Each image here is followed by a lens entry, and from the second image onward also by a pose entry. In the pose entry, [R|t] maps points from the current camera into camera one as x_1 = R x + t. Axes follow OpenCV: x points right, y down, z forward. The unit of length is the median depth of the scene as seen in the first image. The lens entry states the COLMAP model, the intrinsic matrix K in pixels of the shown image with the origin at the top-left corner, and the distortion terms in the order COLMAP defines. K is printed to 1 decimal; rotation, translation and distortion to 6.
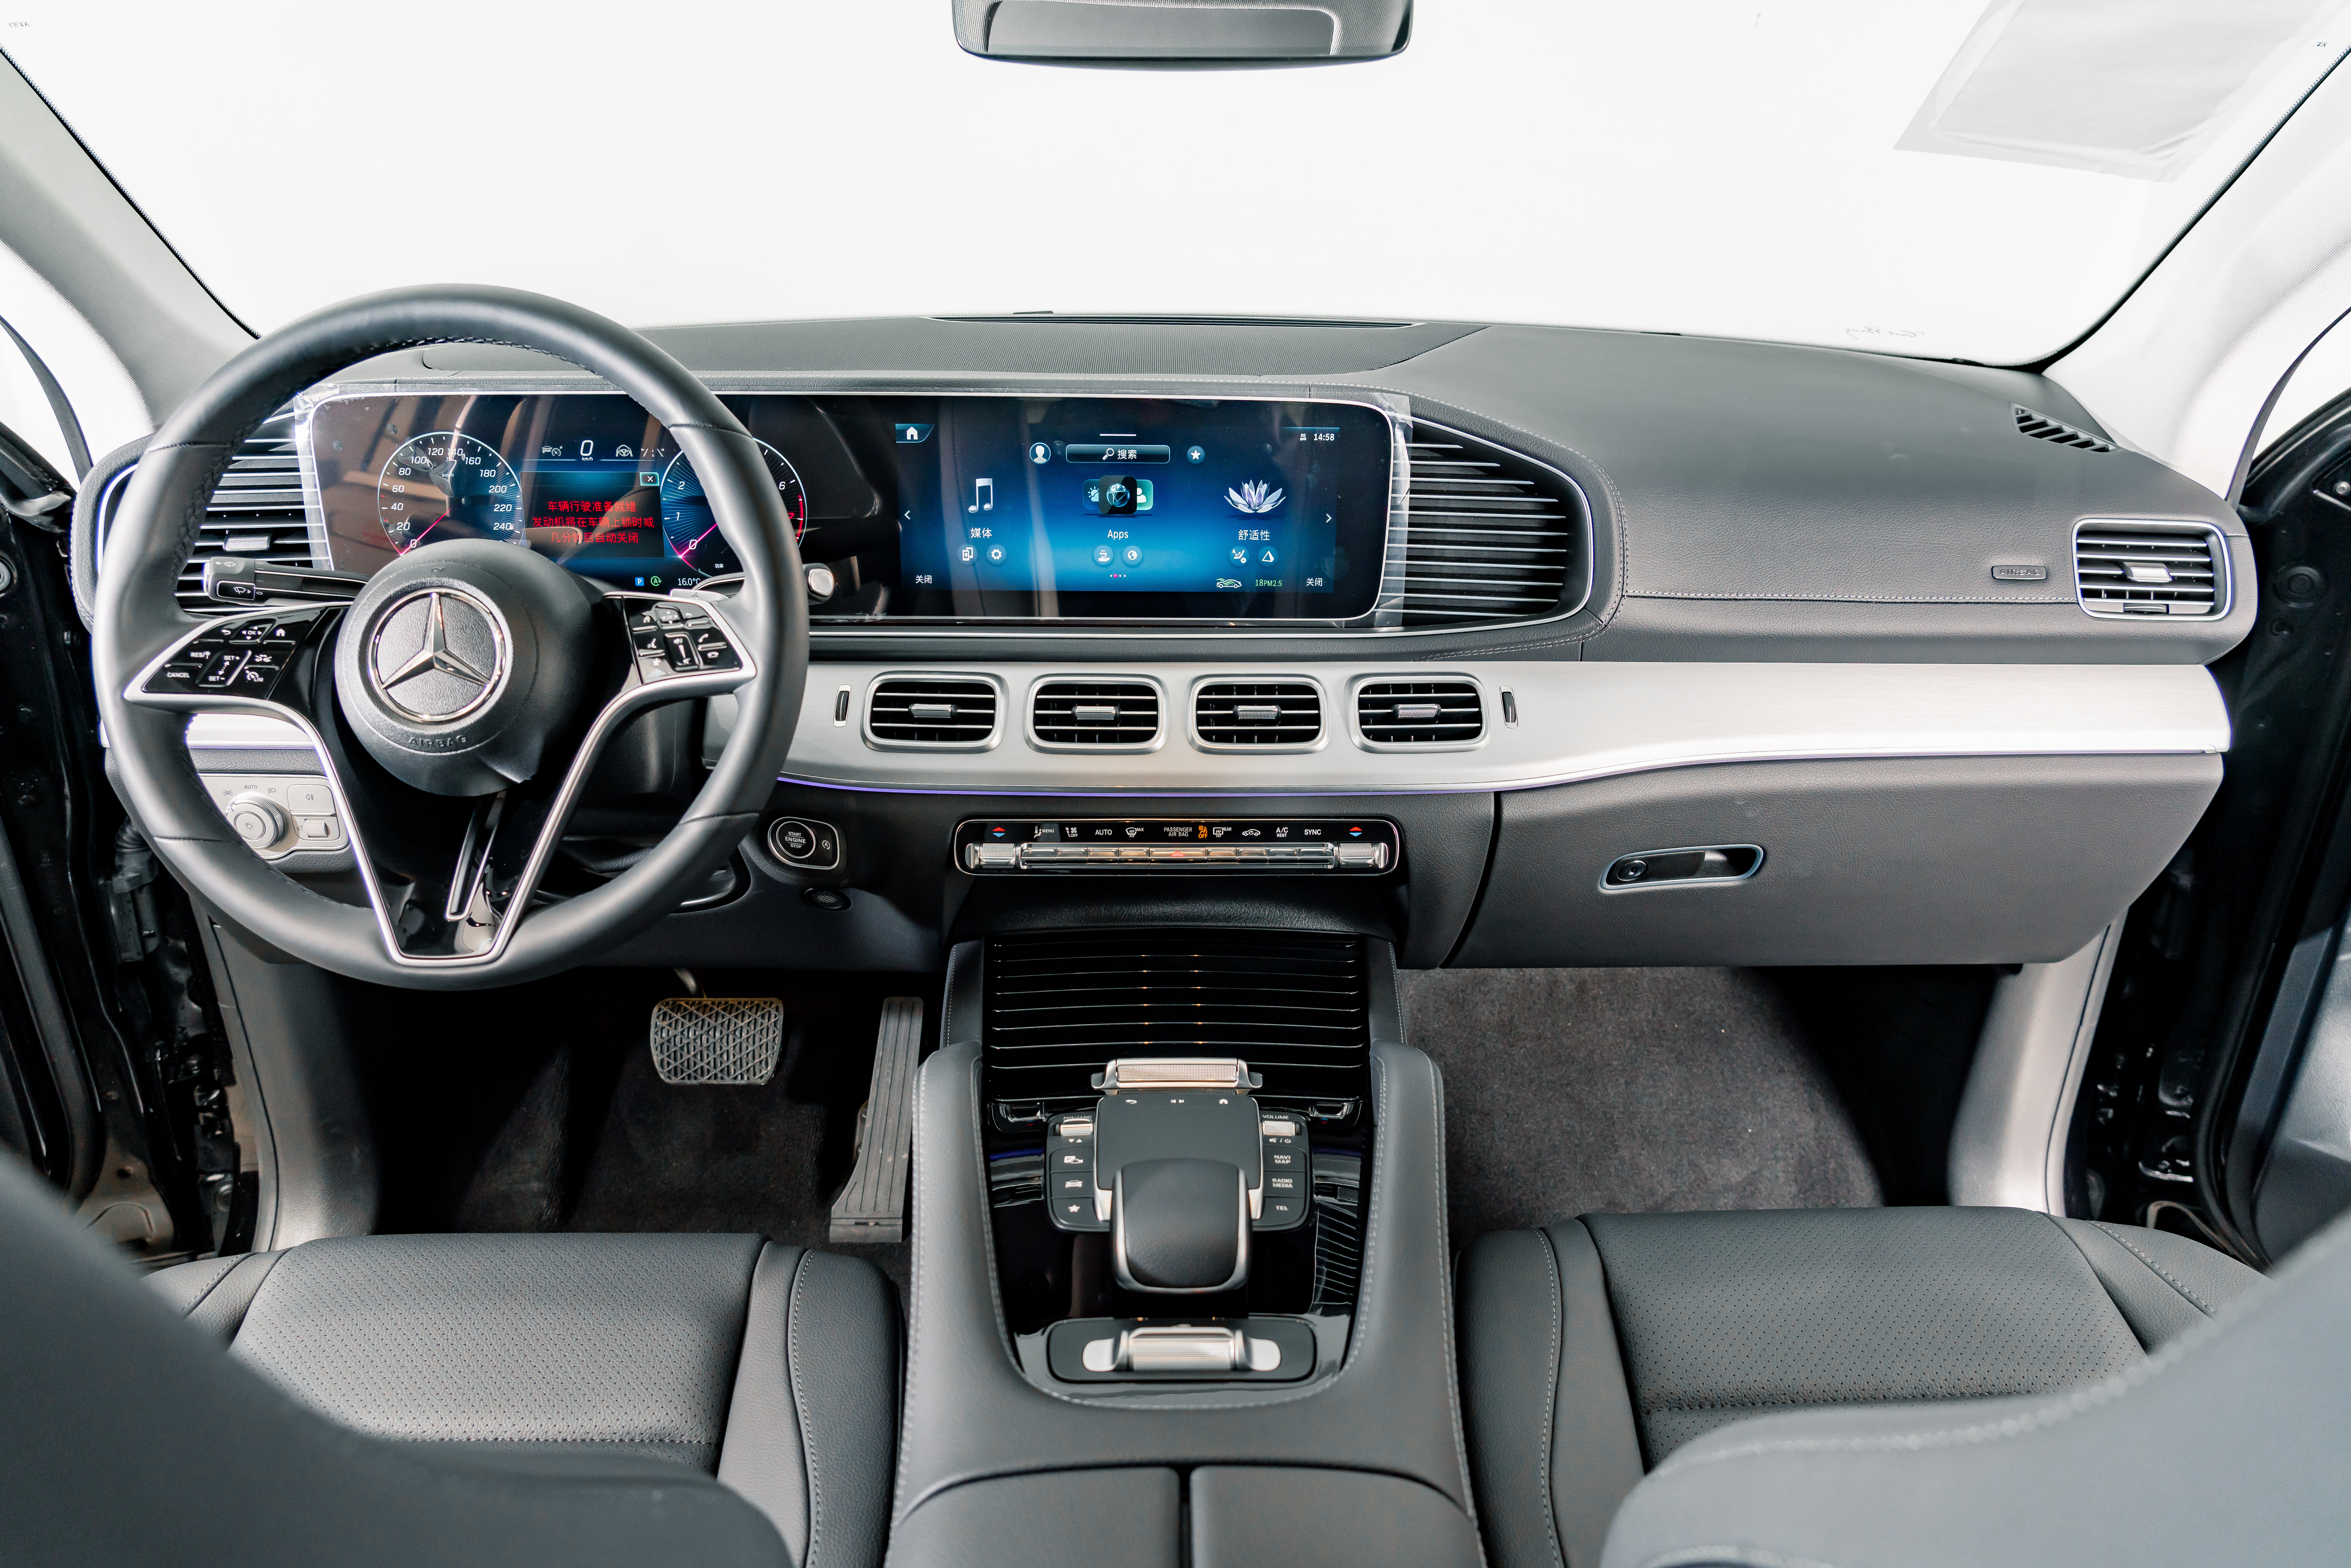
lens RADIAL K [[1632.3, 0, 1175.5], [0, 1632.3, 784.0], [0, 0, 1]] dist [-0.071988, 0.001744]
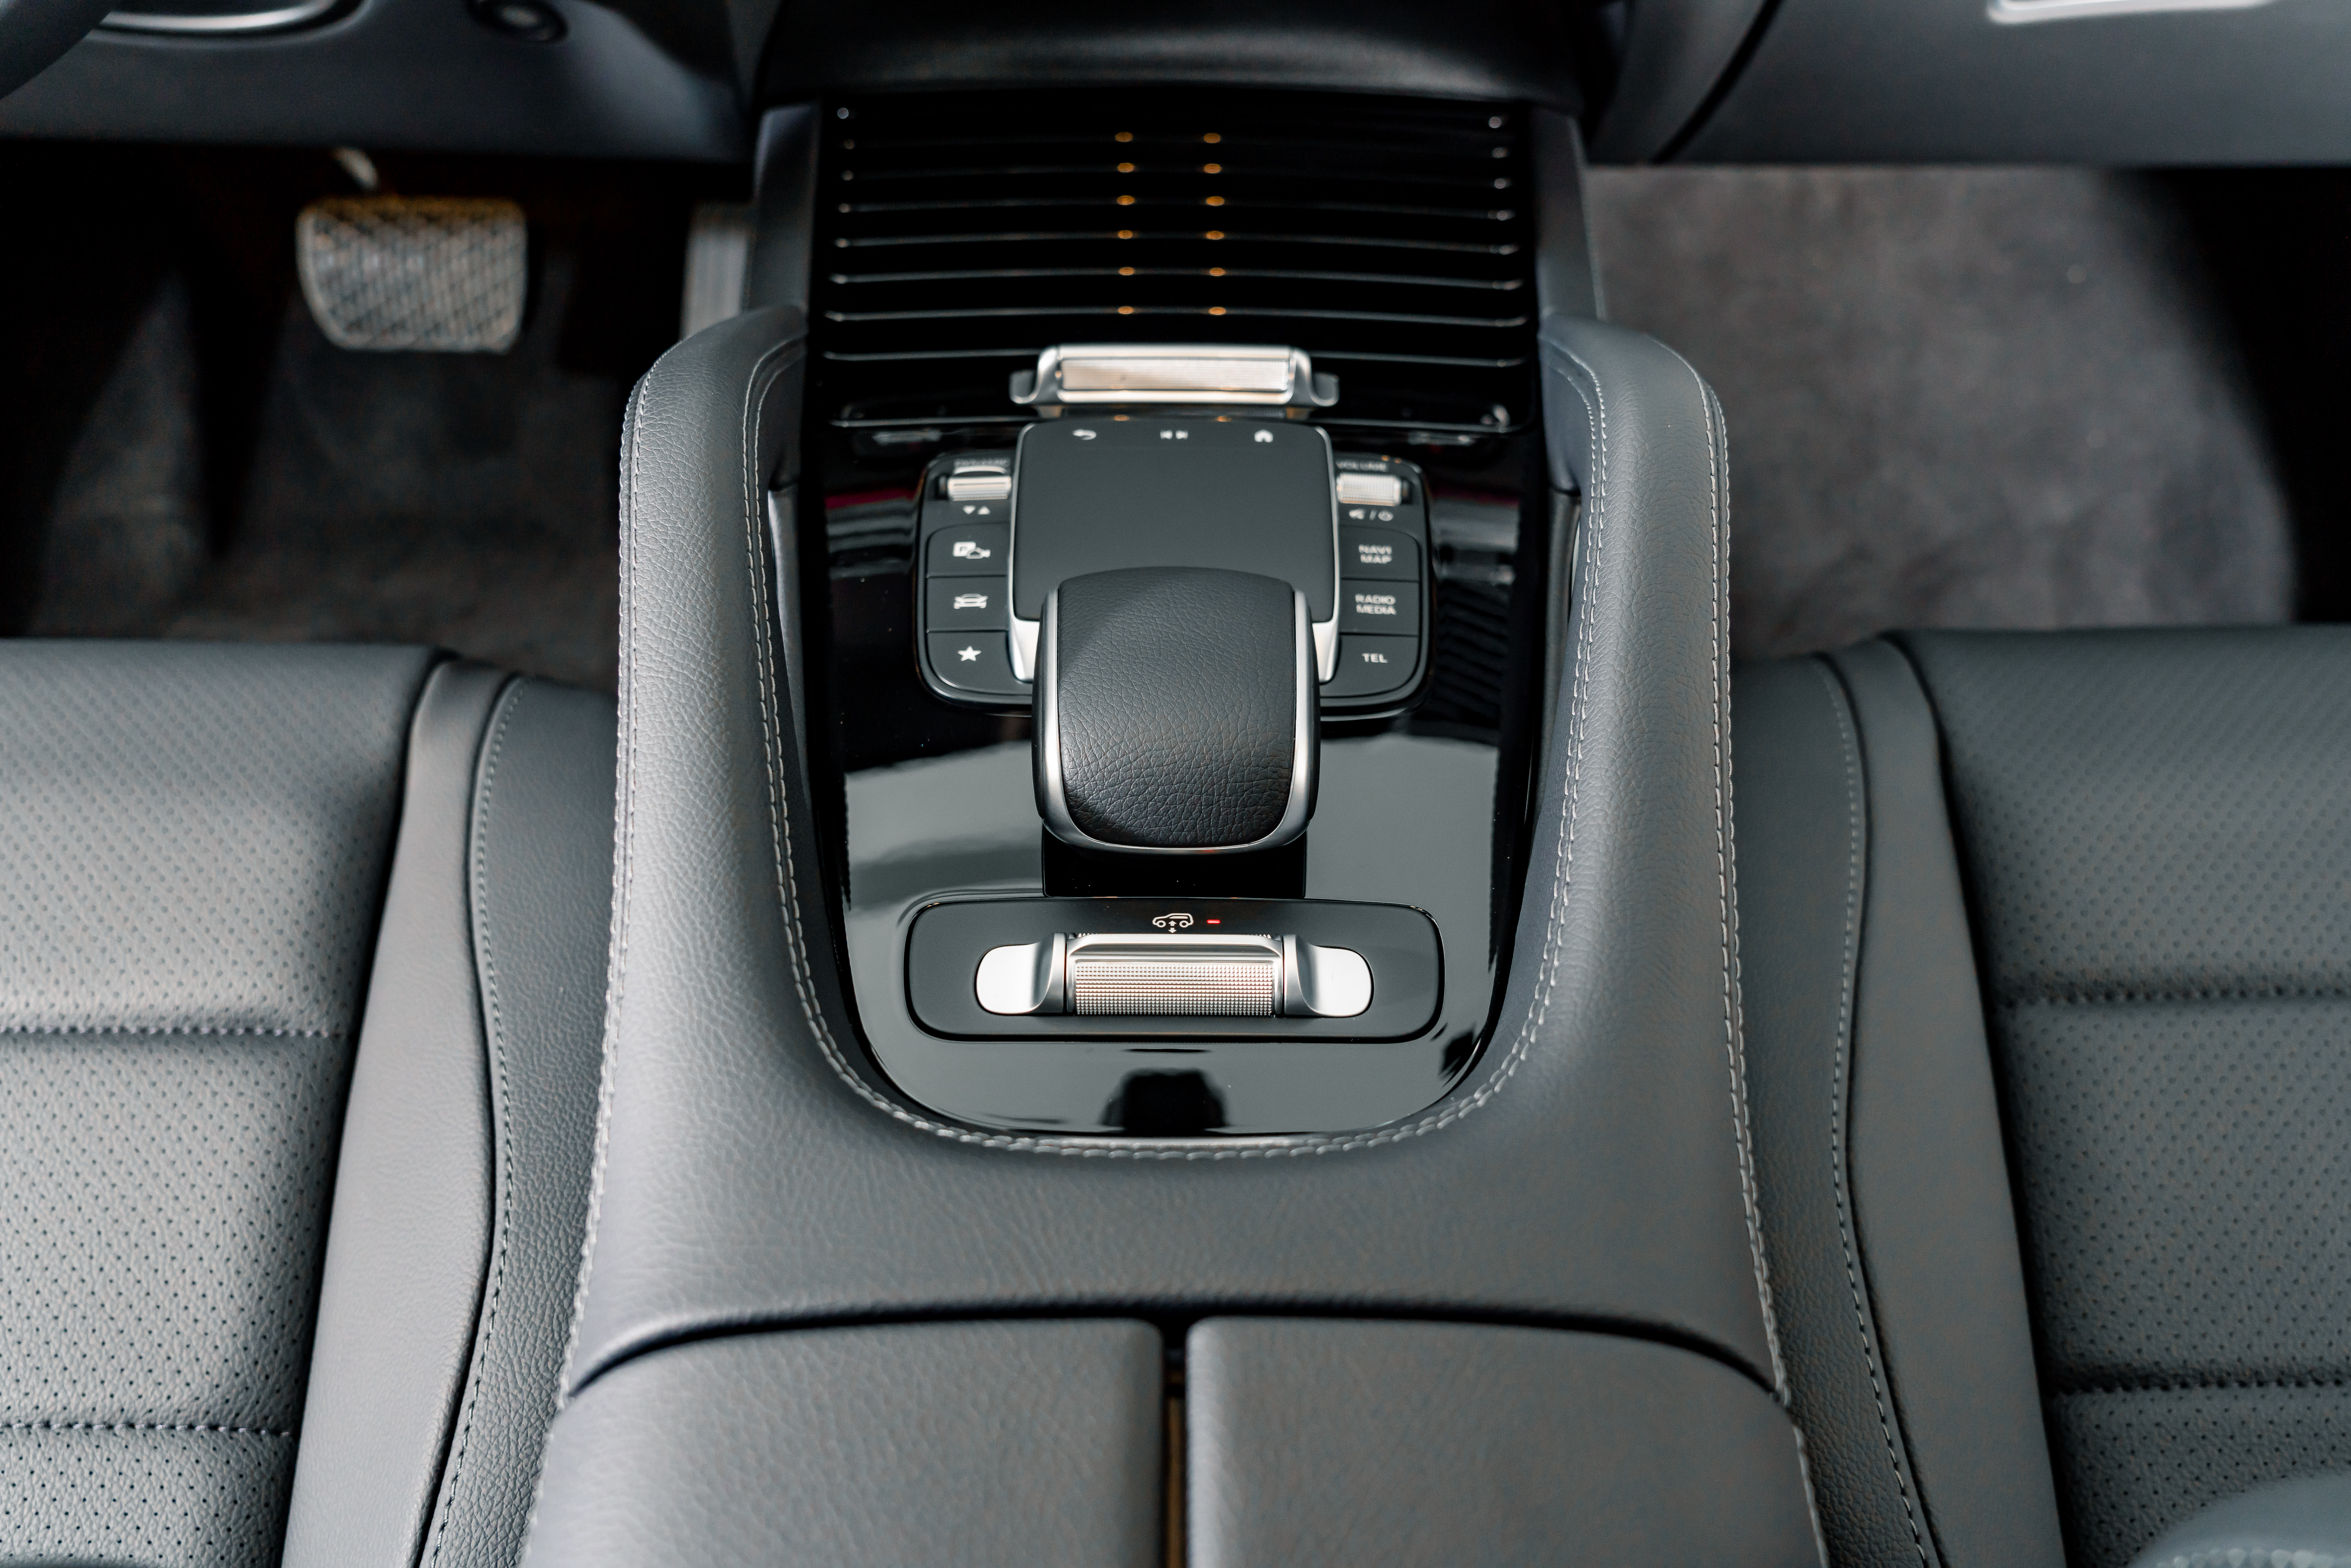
lens RADIAL K [[2054.6, 0, 1175.5], [0, 2054.6, 784.0], [0, 0, 1]] dist [0.032814, 0.011288]
pose [[0.999929, 0.011862, -0.000548, 0.003237], [-0.010660, 0.916999, 0.398747, 0.036457], [0.005232, -0.398713, 0.917061, 0.357046]]
